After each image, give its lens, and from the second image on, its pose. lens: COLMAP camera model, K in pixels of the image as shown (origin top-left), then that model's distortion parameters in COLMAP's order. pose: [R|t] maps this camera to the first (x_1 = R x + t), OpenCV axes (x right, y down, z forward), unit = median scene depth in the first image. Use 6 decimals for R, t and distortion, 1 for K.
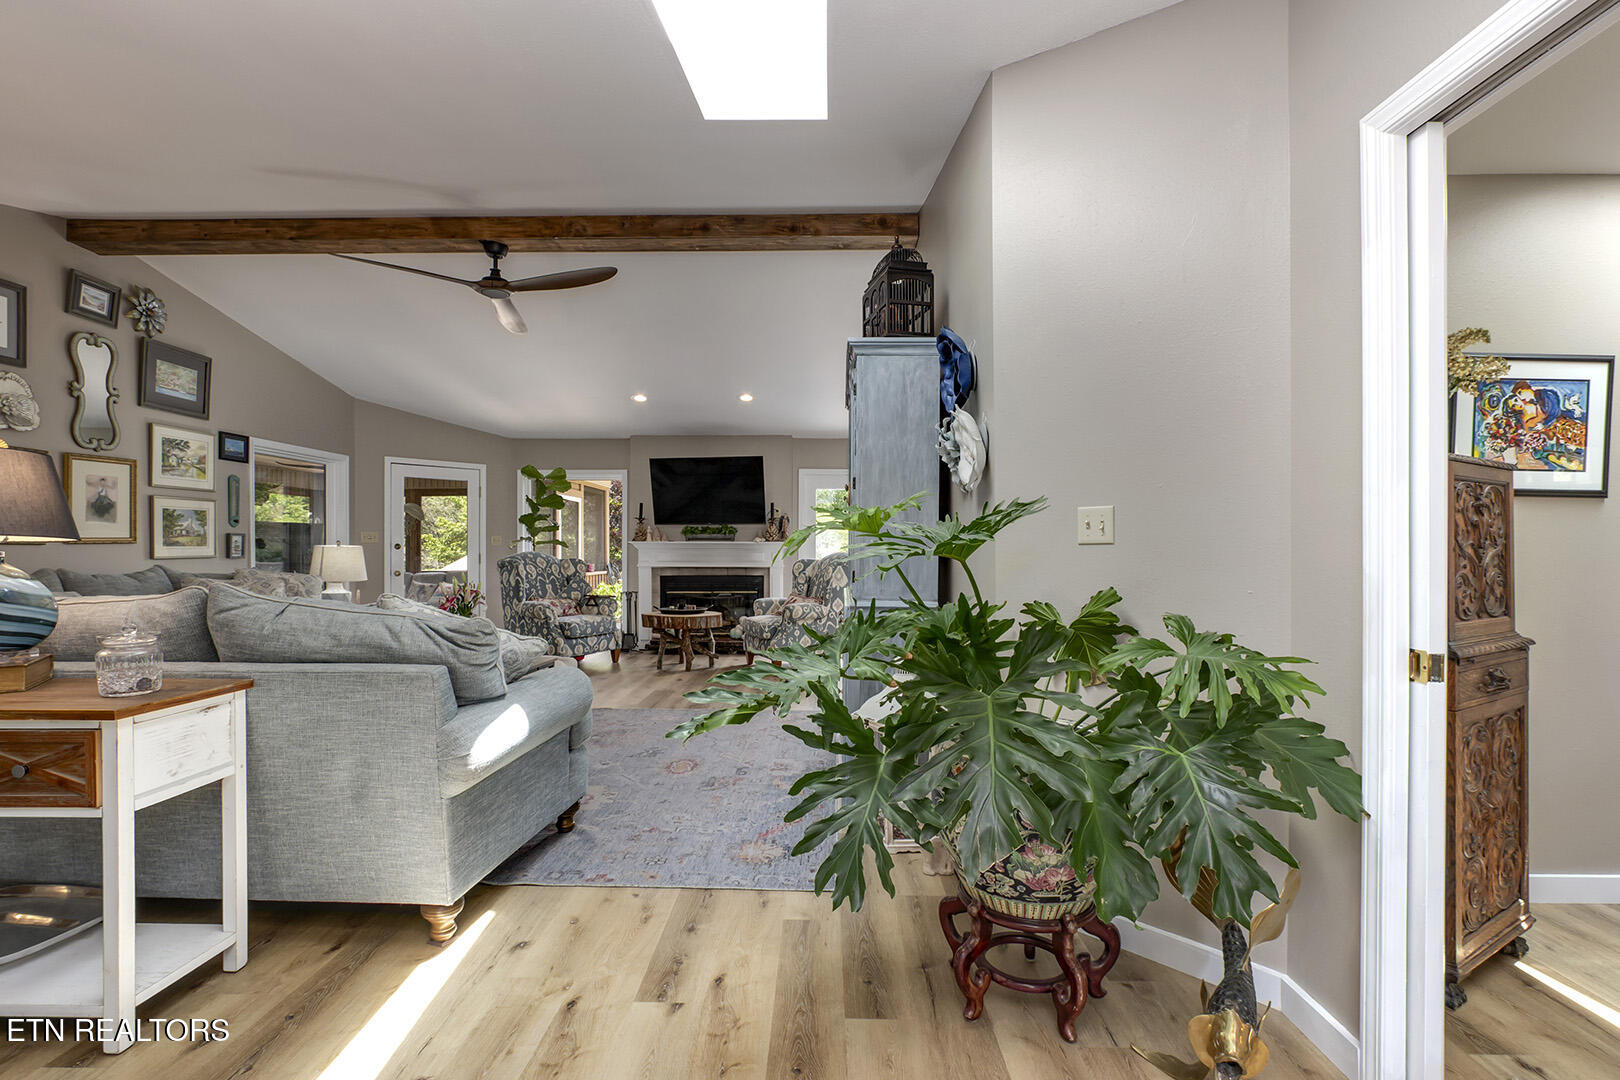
lens RADIAL K [[768.6, 0, 814.8], [0, 768.6, 552.4], [0, 0, 1]] dist [-0.019669, 0.000788]
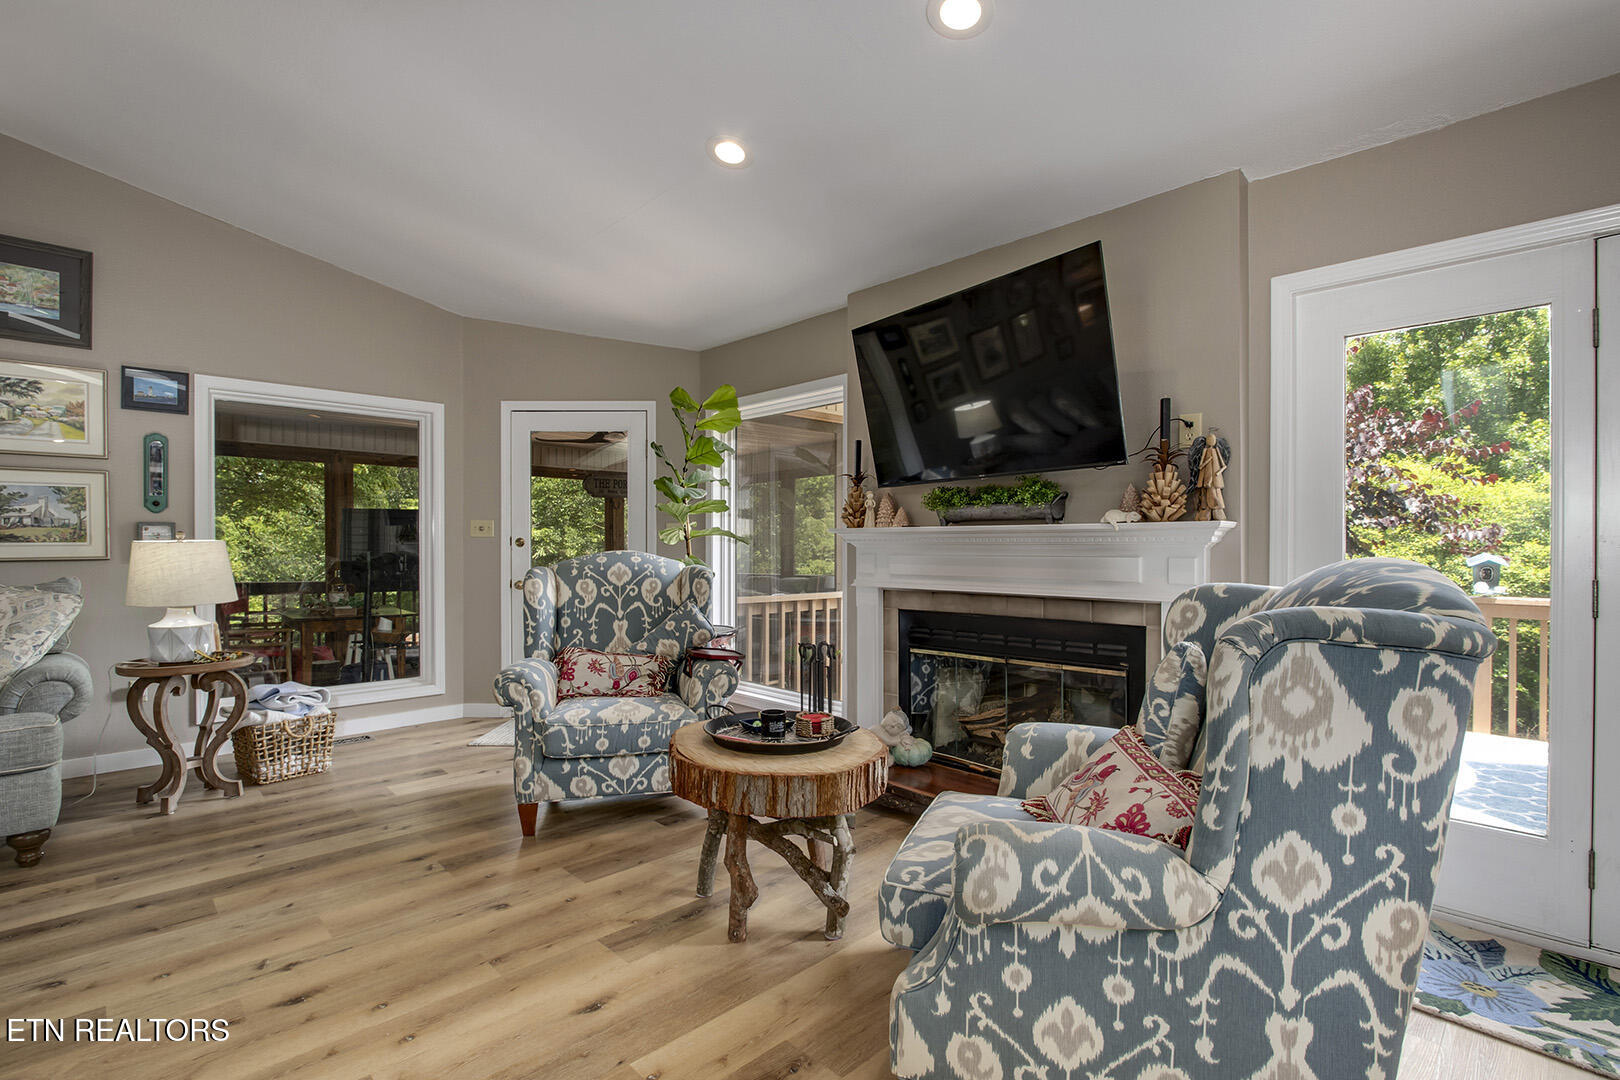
lens RADIAL K [[754.7, 0, 815.4], [0, 754.7, 551.4], [0, 0, 1]] dist [-0.020883, 0.000653]
pose [[0.706946, 0.004188, -0.707255, 0.068091], [-0.002431, 0.999991, 0.003491, -0.002992], [0.707263, -0.000749, 0.706950, 0.761319]]
